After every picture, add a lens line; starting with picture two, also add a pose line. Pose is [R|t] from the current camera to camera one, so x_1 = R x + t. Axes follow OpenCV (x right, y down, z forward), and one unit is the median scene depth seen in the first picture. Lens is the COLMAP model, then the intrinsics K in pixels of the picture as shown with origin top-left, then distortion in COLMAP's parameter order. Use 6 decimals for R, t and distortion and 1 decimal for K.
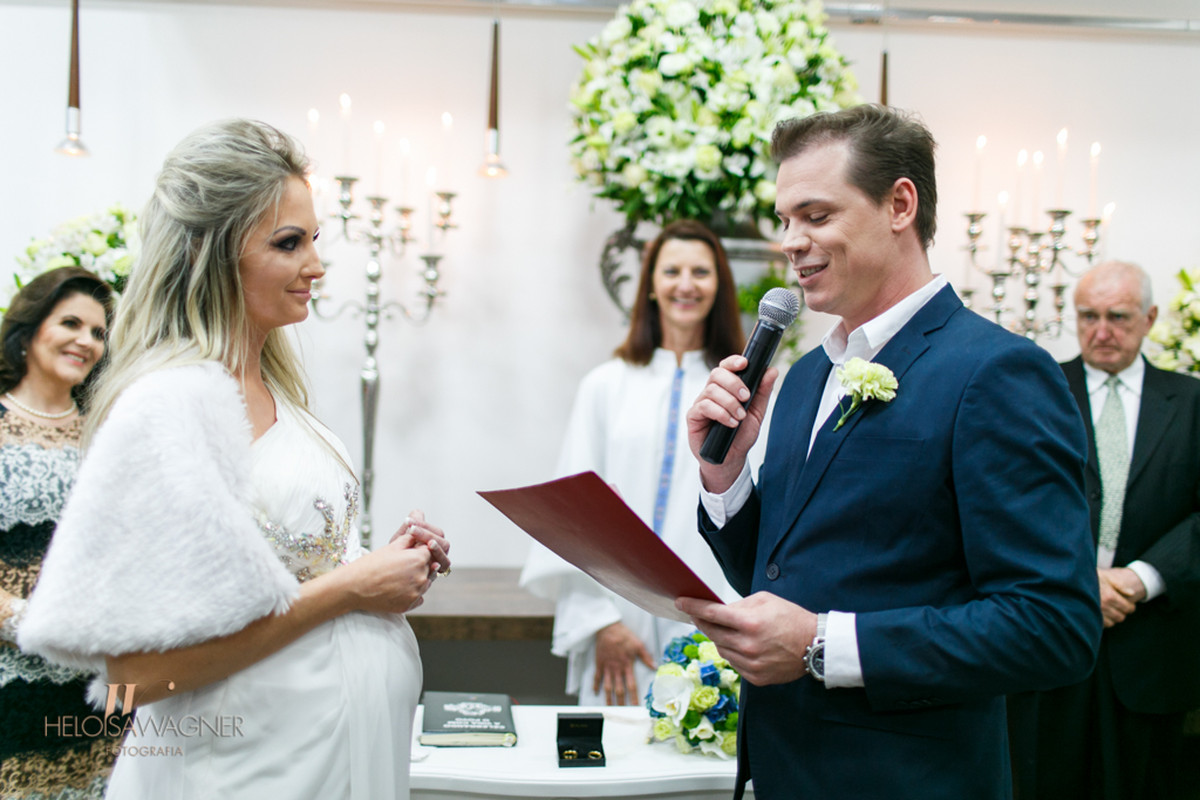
lens RADIAL K [[1153.6, 0, 598.4], [0, 1153.6, 395.8], [0, 0, 1]] dist [0.019393, 0.000000]
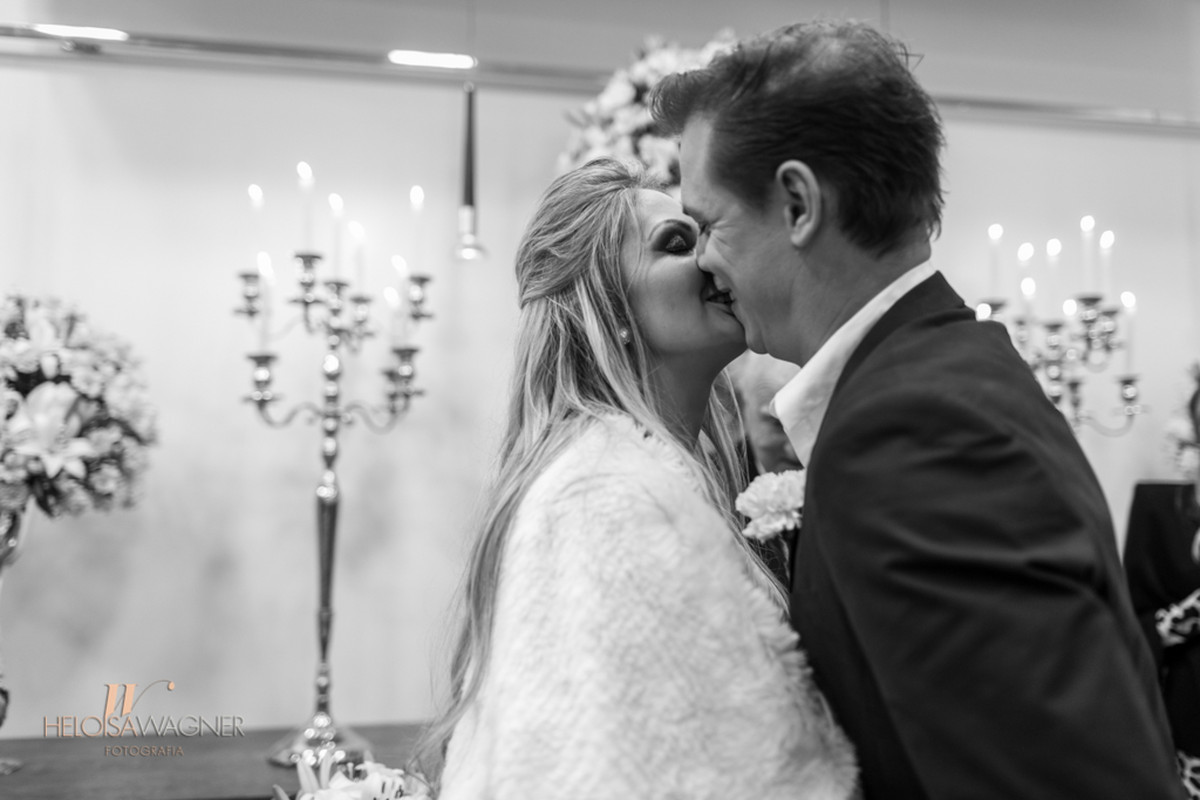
lens RADIAL K [[1153.6, 0, 595.5], [0, 1153.6, 398.0], [0, 0, 1]] dist [0.019393, 0.000000]
pose [[0.989942, -0.011465, 0.141008, -0.132541], [0.027222, 0.993522, -0.110333, 0.012539], [-0.138830, 0.113062, 0.983841, 0.158734]]
